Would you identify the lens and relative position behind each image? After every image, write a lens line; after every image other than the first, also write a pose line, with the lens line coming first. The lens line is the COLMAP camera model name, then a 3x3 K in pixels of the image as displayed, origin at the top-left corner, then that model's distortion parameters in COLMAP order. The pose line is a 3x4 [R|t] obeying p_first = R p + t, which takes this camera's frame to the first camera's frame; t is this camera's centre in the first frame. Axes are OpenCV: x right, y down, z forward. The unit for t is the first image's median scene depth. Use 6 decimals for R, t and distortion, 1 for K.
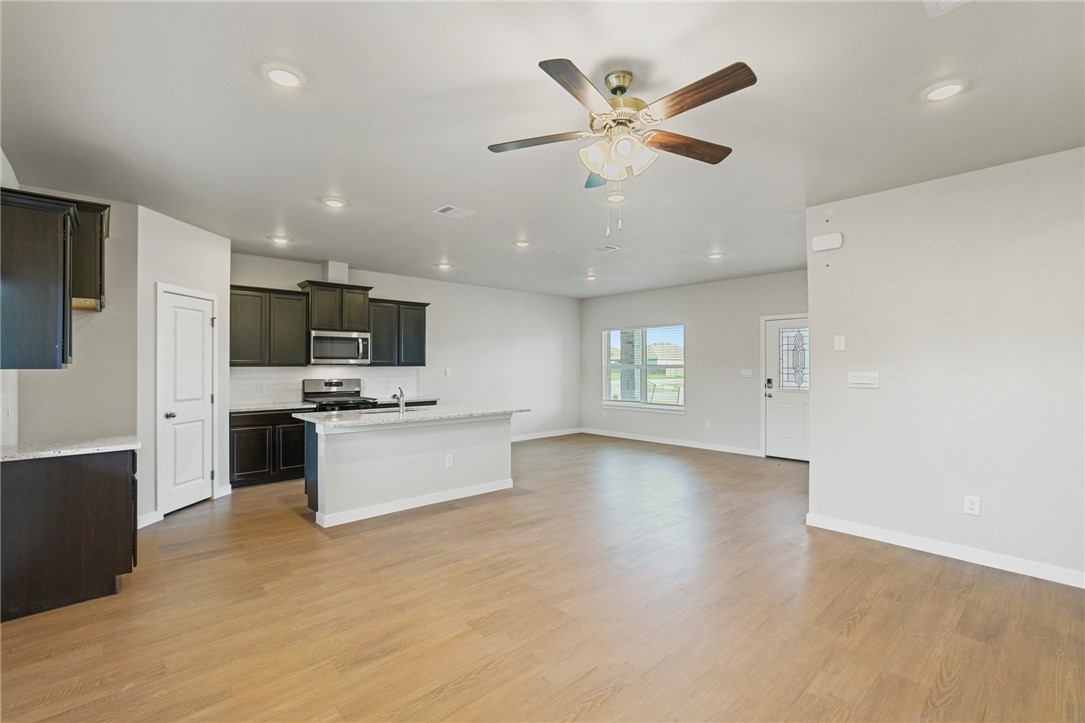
lens RADIAL K [[479.1, 0, 542.5], [0, 479.1, 361.5], [0, 0, 1]] dist [-0.018128, 0.009149]
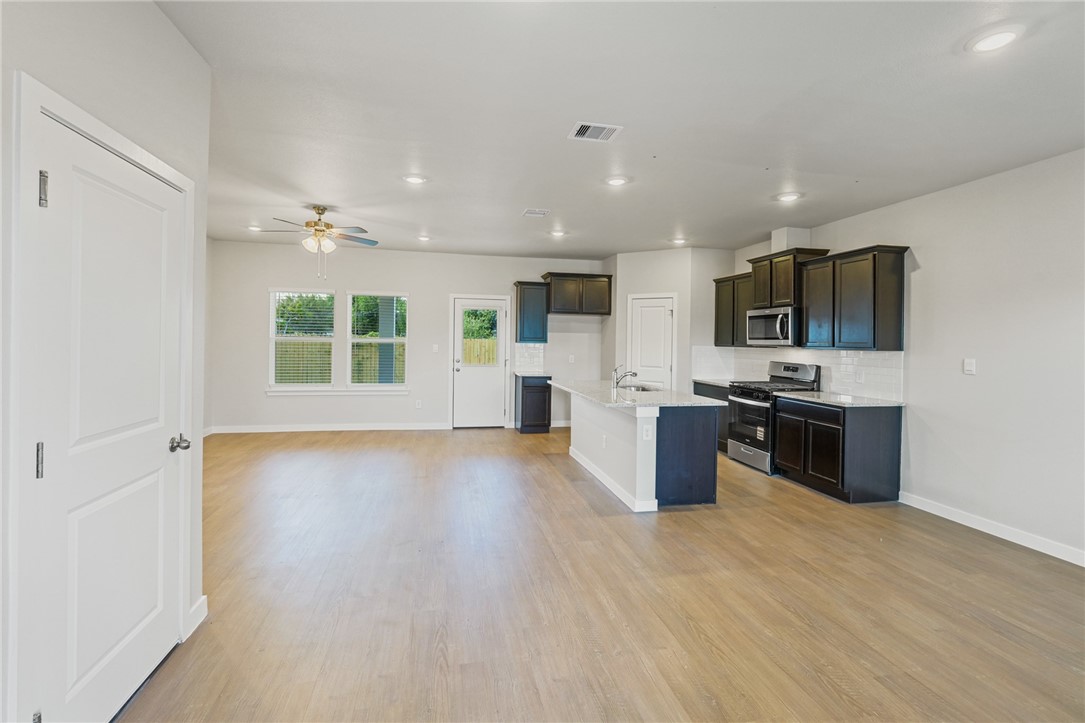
lens RADIAL K [[488.8, 0, 545.3], [0, 488.8, 352.6], [0, 0, 1]] dist [-0.016023, 0.007283]
pose [[-0.505534, 0.012587, -0.862715, 0.675262], [-0.011830, 0.999698, 0.021517, 0.005181], [0.862726, 0.021084, -0.505233, 1.313151]]
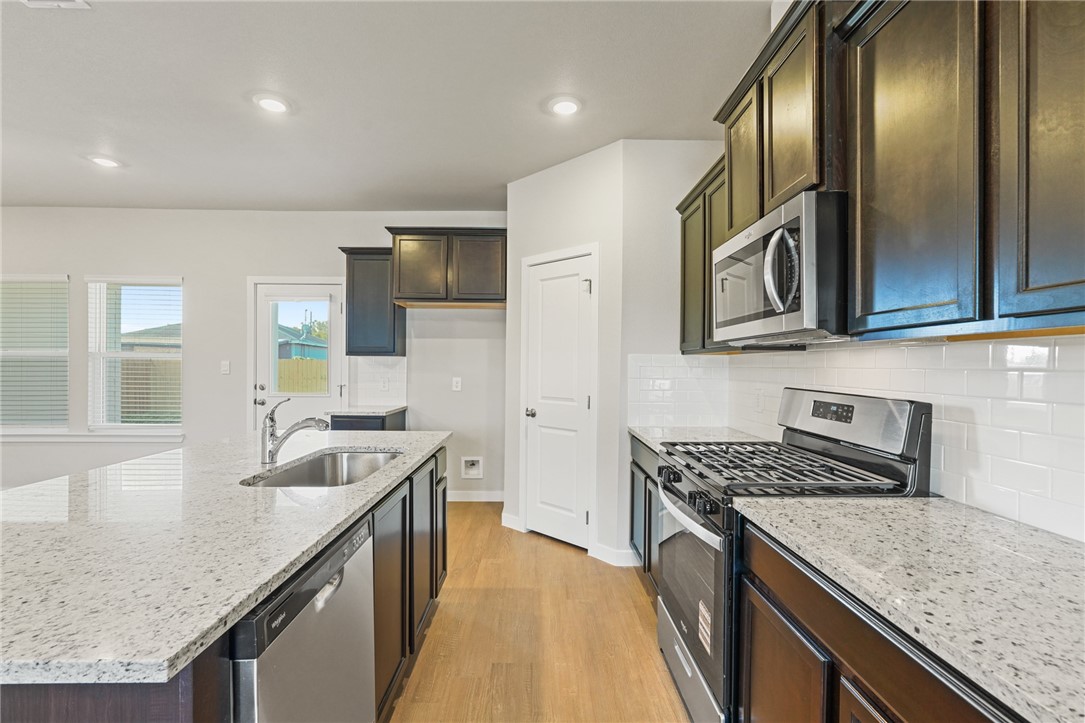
lens RADIAL K [[484.1, 0, 548.5], [0, 484.1, 372.0], [0, 0, 1]] dist [-0.017037, -0.000124]
pose [[-0.664340, 0.004123, -0.747419, -0.142497], [-0.003028, 0.999962, 0.008207, 0.028164], [0.747424, 0.007715, -0.664302, 1.314607]]
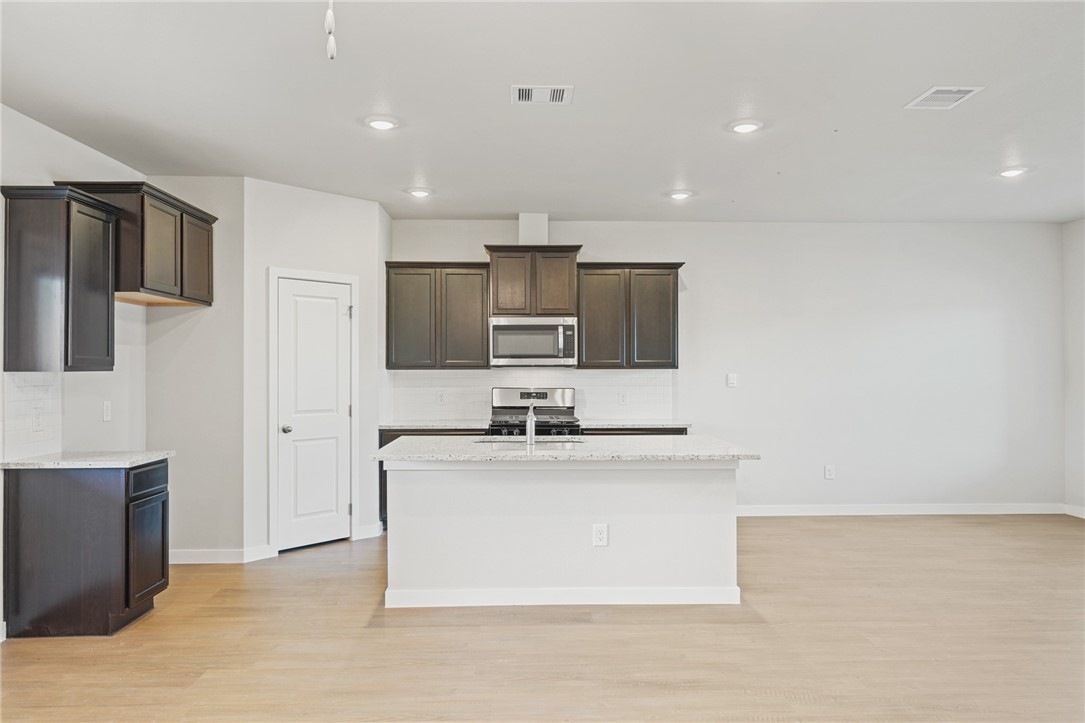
lens RADIAL K [[732.3, 0, 542.5], [0, 732.3, 361.5], [0, 0, 1]] dist [0.003277, 0.000527]
pose [[0.760220, -0.007225, -0.649626, 0.301061], [0.006429, 0.999973, -0.003598, 0.003975], [0.649634, -0.001441, 0.760246, 0.276183]]
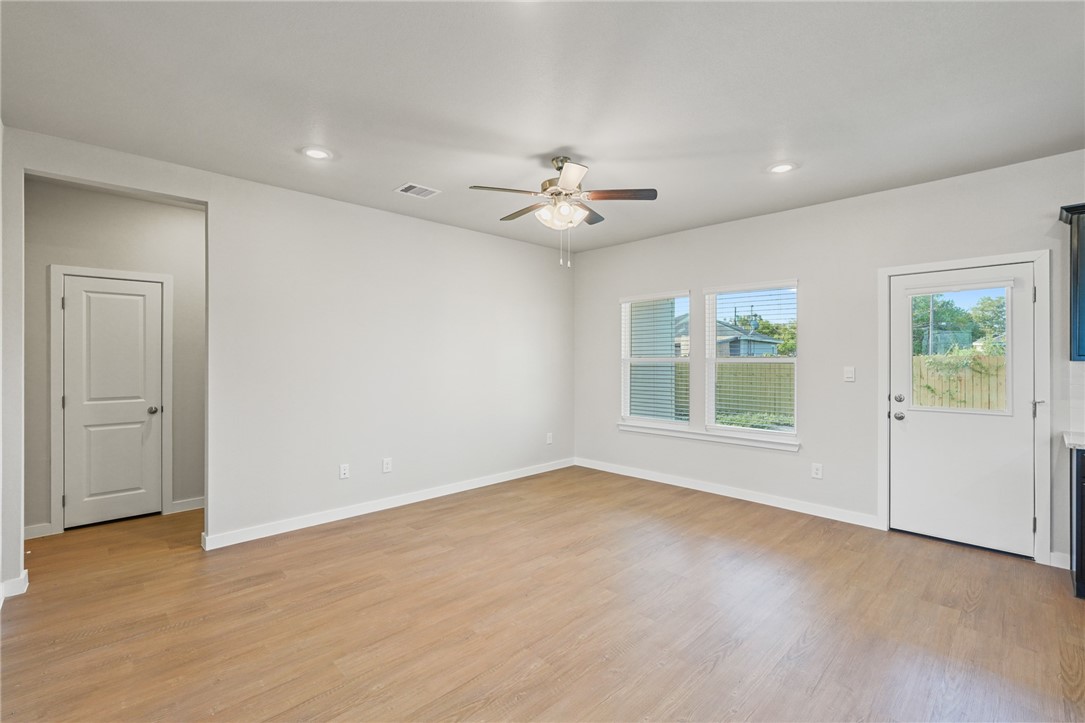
lens RADIAL K [[479.1, 0, 542.5], [0, 479.1, 361.5], [0, 0, 1]] dist [-0.018128, 0.009149]
pose [[-0.999535, 0.001624, -0.030439, 0.112924], [0.001633, 0.999999, -0.000263, 0.007701], [0.030438, -0.000313, -0.999537, 1.055801]]
